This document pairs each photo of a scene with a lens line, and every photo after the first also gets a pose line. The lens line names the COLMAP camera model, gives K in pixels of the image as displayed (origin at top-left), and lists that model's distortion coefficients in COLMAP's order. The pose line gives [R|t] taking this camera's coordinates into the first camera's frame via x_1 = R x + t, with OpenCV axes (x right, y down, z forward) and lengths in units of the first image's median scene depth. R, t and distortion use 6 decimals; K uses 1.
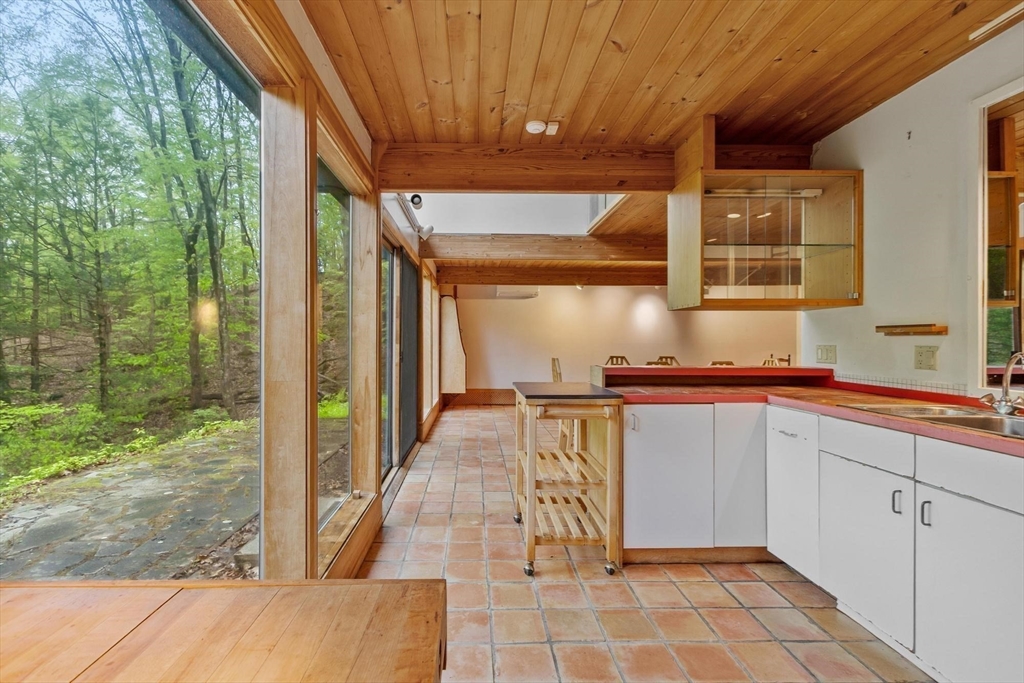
lens RADIAL K [[456.0, 0, 489.5], [0, 456.0, 342.5], [0, 0, 1]] dist [0.000384, -0.002340]
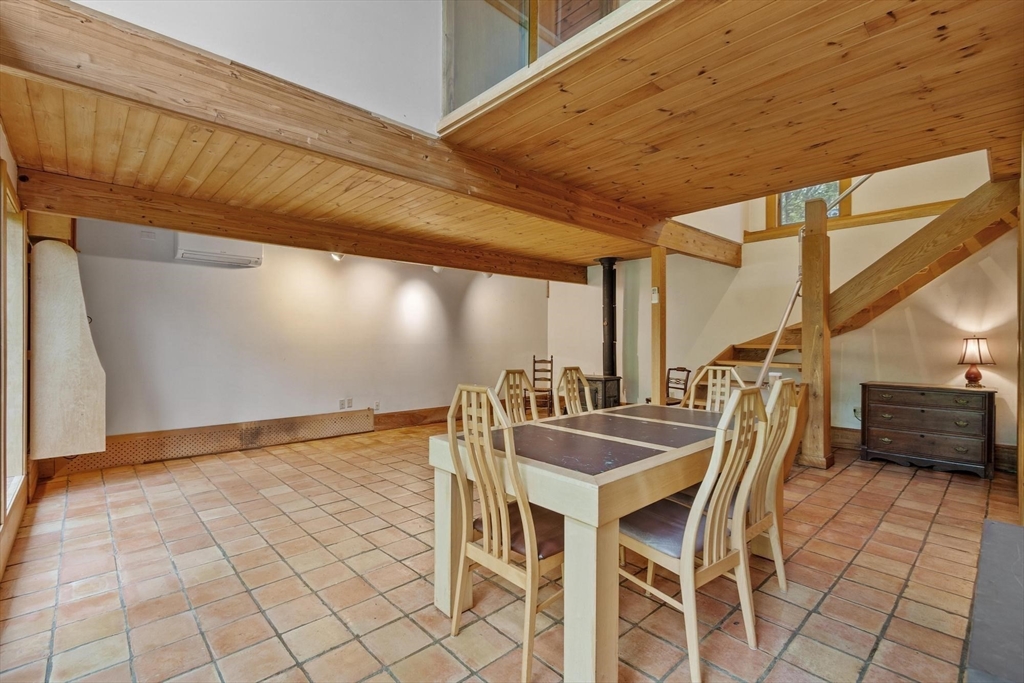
lens RADIAL K [[456.0, 0, 494.7], [0, 456.0, 342.3], [0, 0, 1]] dist [0.000384, -0.002340]
pose [[0.761800, -0.000800, 0.647812, -0.151915], [0.000870, 1.000000, 0.000213, -0.003720], [-0.647812, 0.000401, 0.761800, 1.142091]]
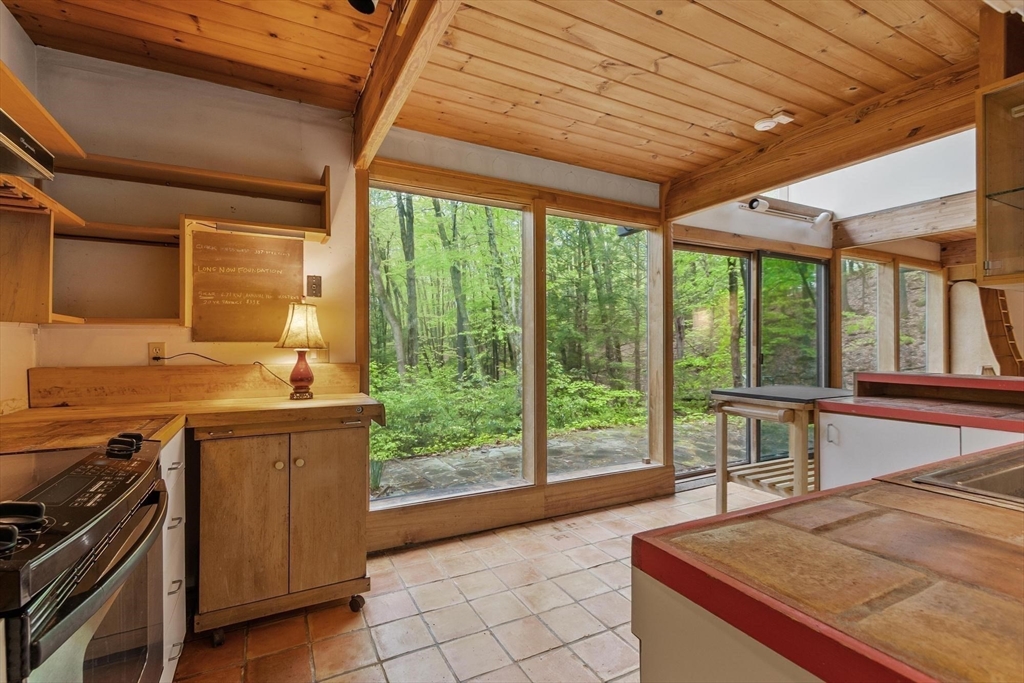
lens RADIAL K [[456.0, 0, 489.1], [0, 456.0, 341.8], [0, 0, 1]] dist [0.000384, -0.002340]
pose [[0.419988, -0.011230, -0.907460, 0.742037], [0.000813, 0.999928, -0.011998, 0.009241], [0.907529, 0.004301, 0.419967, 0.045769]]
